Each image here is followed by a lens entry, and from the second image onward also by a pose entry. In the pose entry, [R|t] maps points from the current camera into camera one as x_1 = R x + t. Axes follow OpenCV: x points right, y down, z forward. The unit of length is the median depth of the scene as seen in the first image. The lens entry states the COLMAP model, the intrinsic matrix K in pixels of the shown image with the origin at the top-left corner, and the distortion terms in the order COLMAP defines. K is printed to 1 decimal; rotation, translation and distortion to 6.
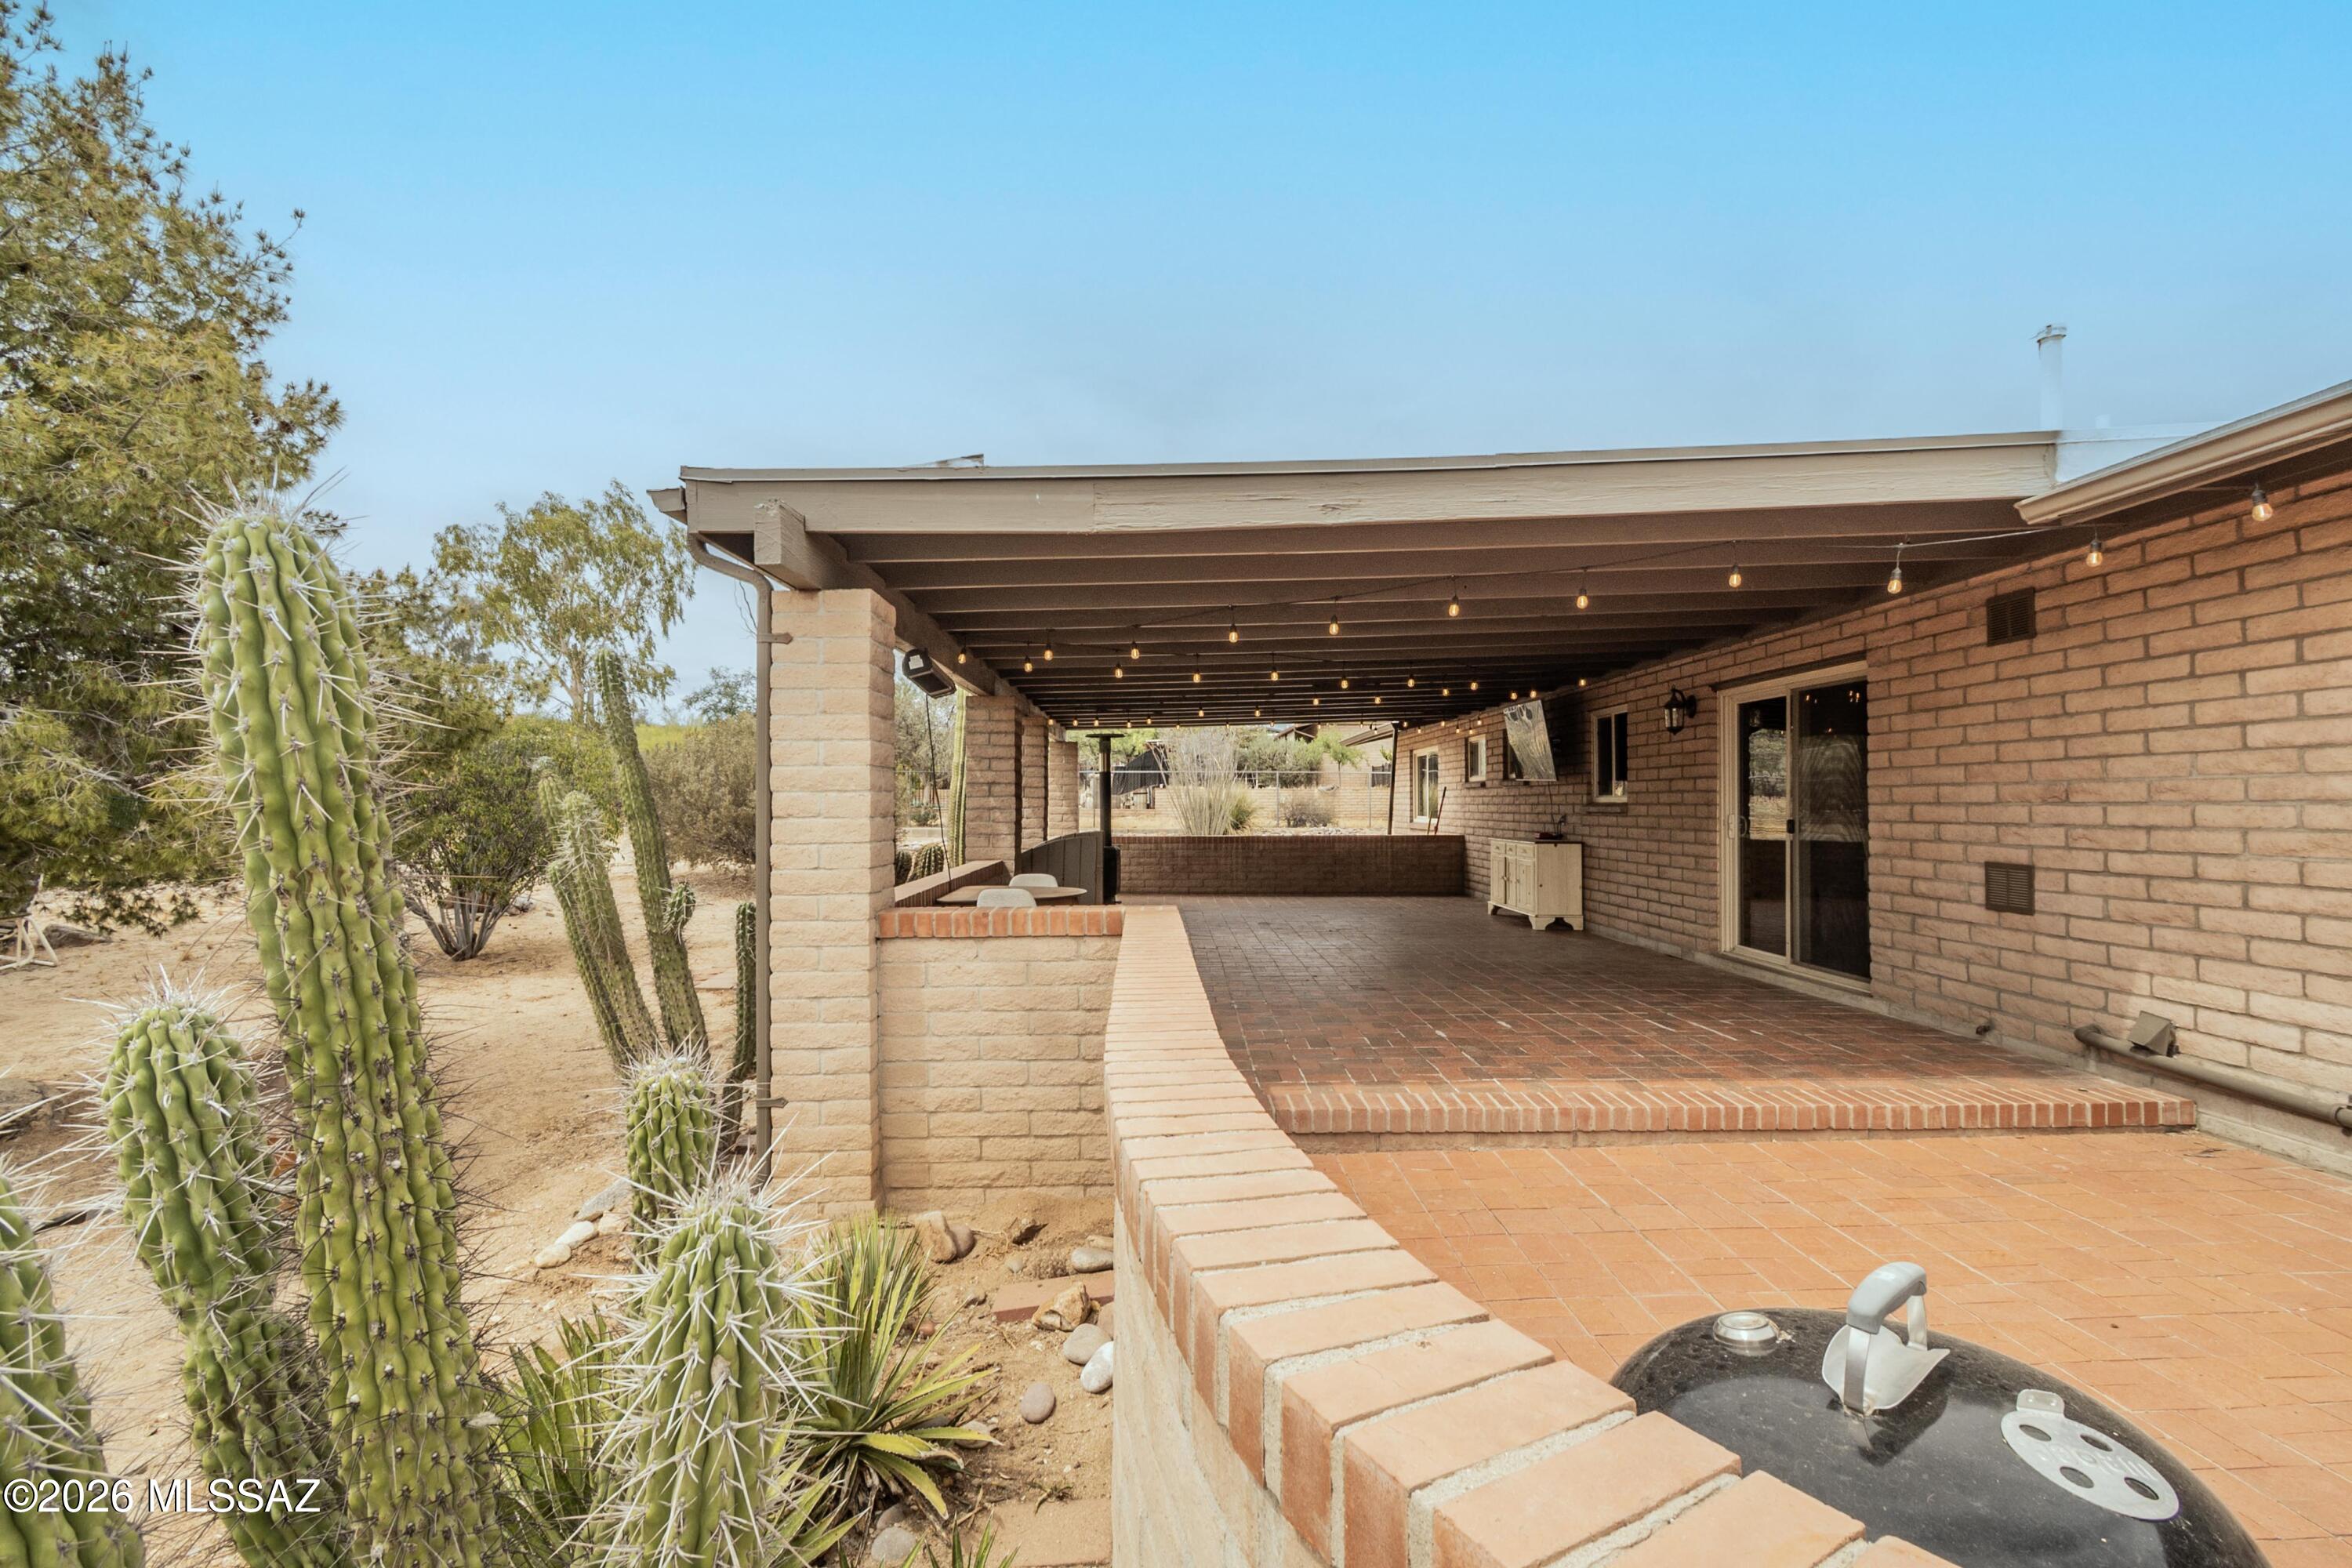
lens RADIAL K [[1049.7, 0, 1167.6], [0, 1049.7, 789.3], [0, 0, 1]] dist [-0.001207, -0.000623]
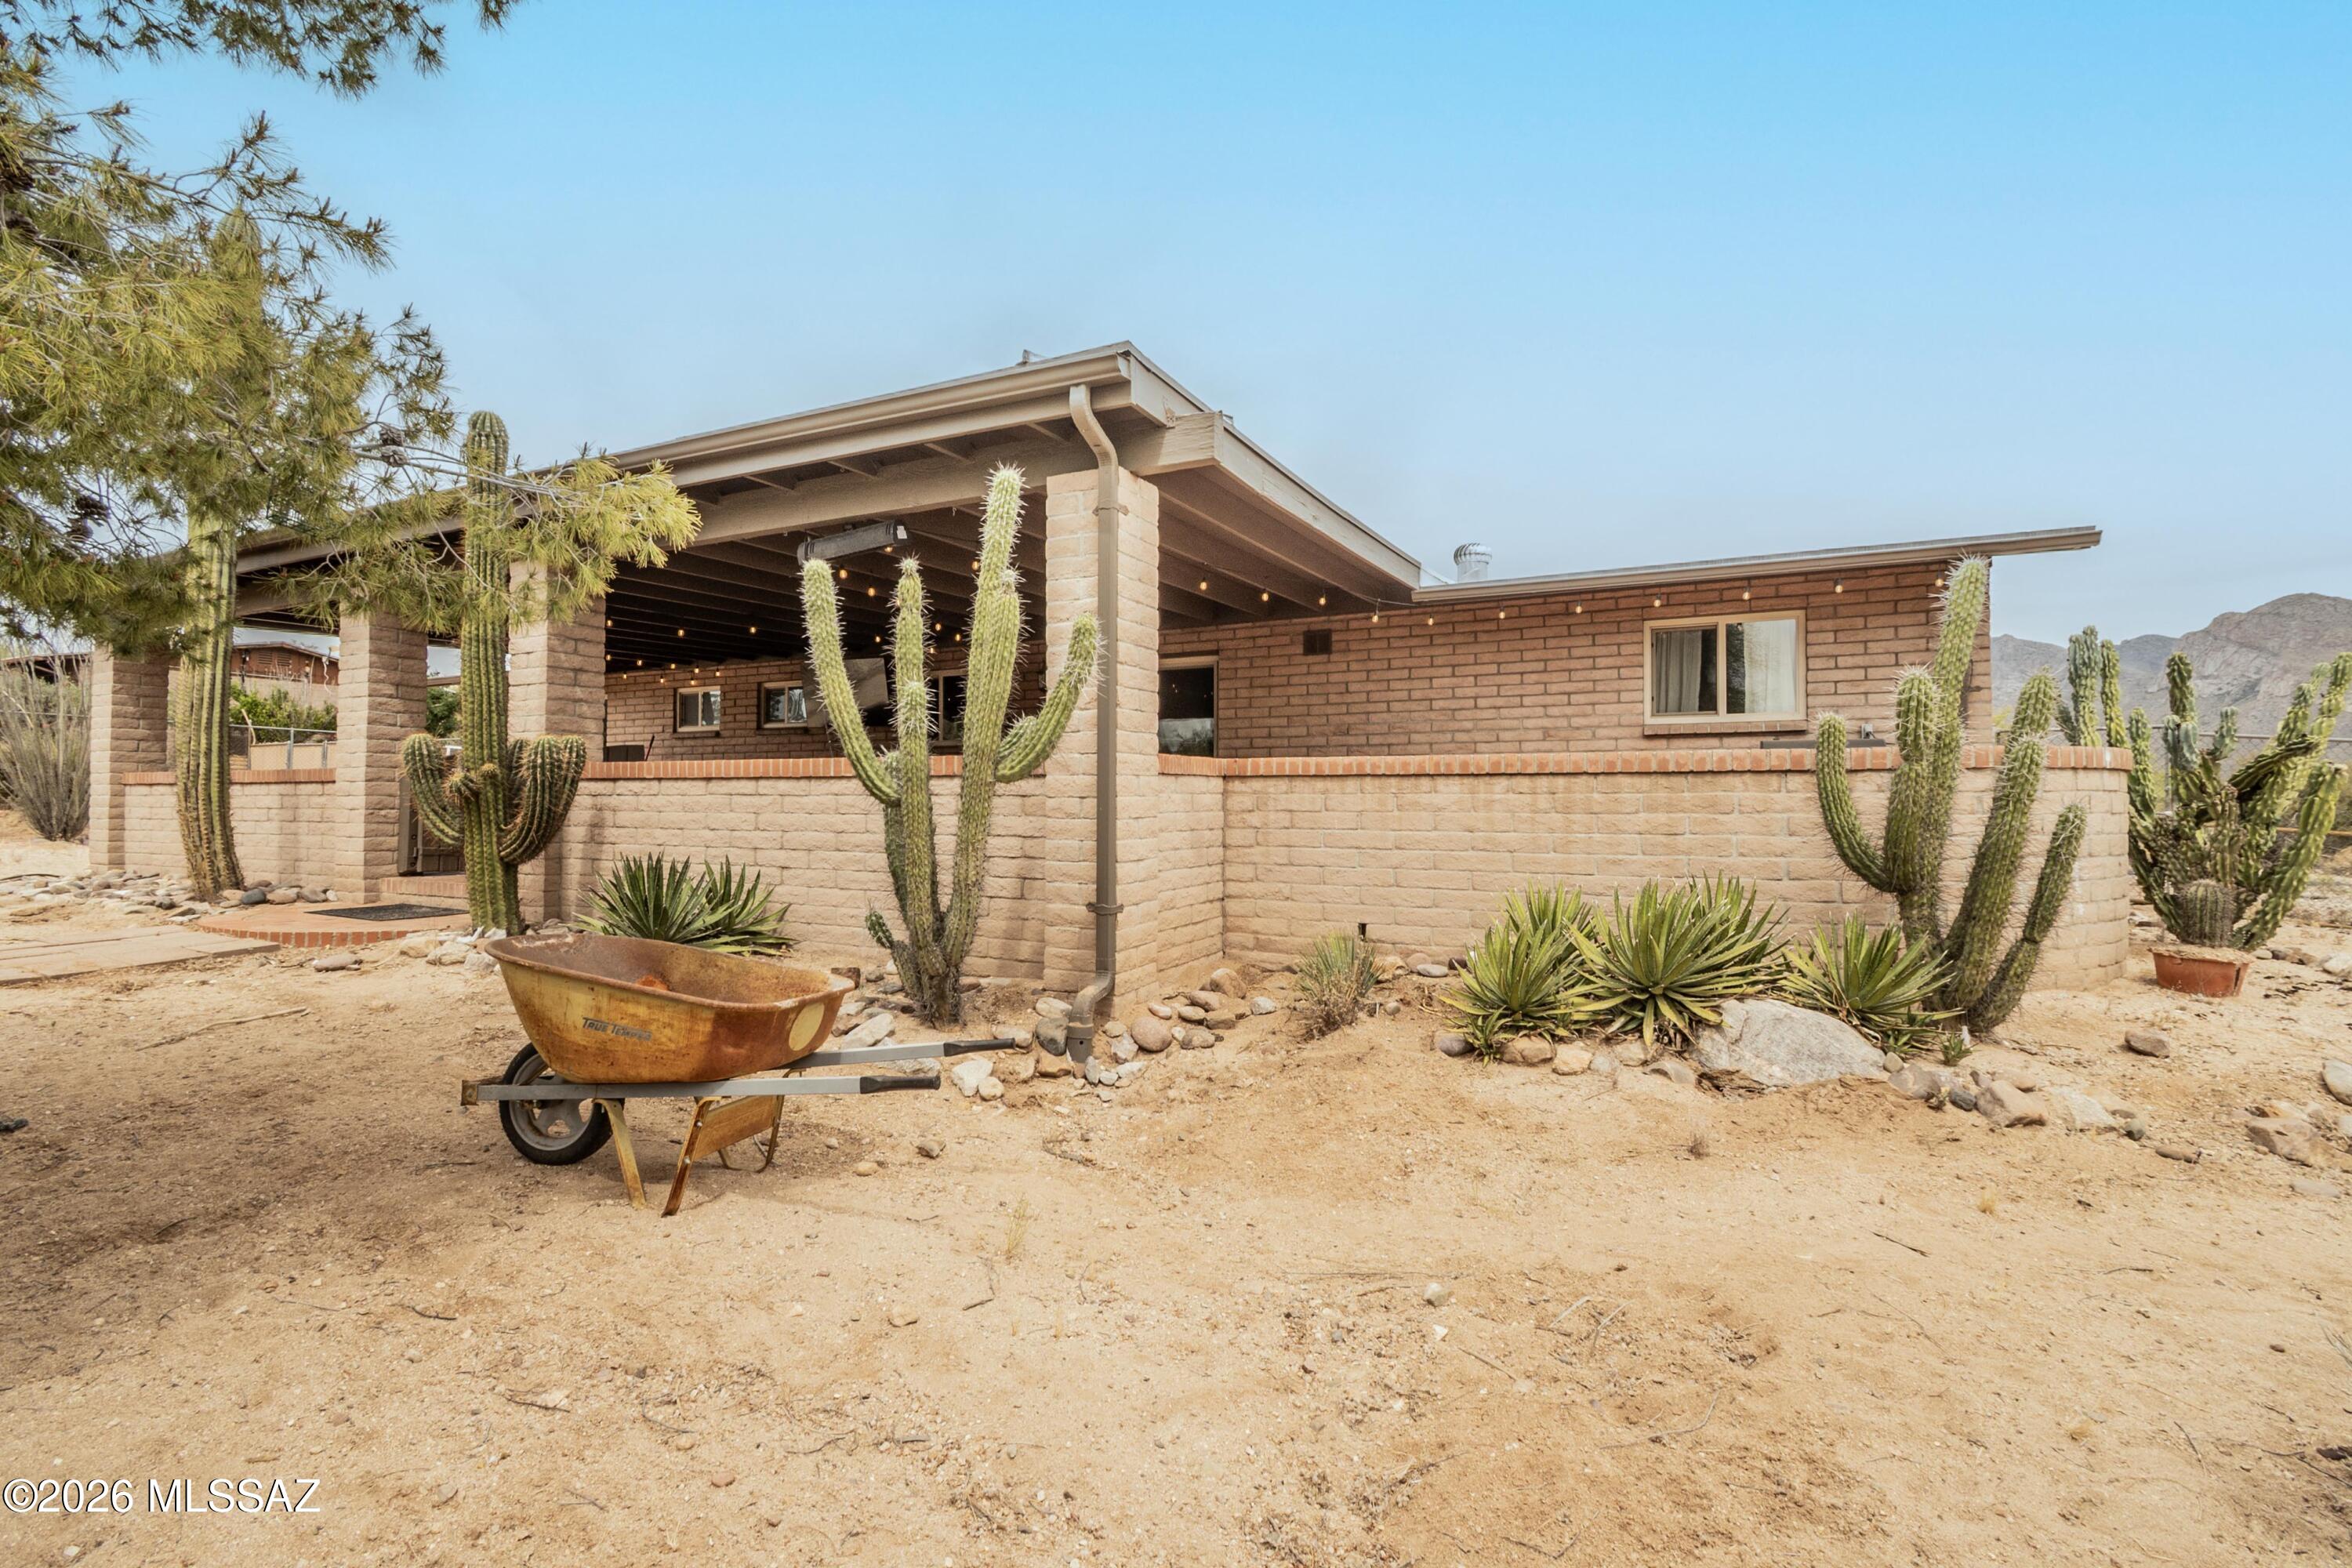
lens RADIAL K [[1049.7, 0, 1184.7], [0, 1049.7, 790.2], [0, 0, 1]] dist [-0.001207, -0.000623]
pose [[0.452125, 0.016531, 0.891801, -1.092535], [-0.016299, 0.999814, -0.010270, 0.142314], [-0.891805, -0.009892, 0.452311, 0.326515]]
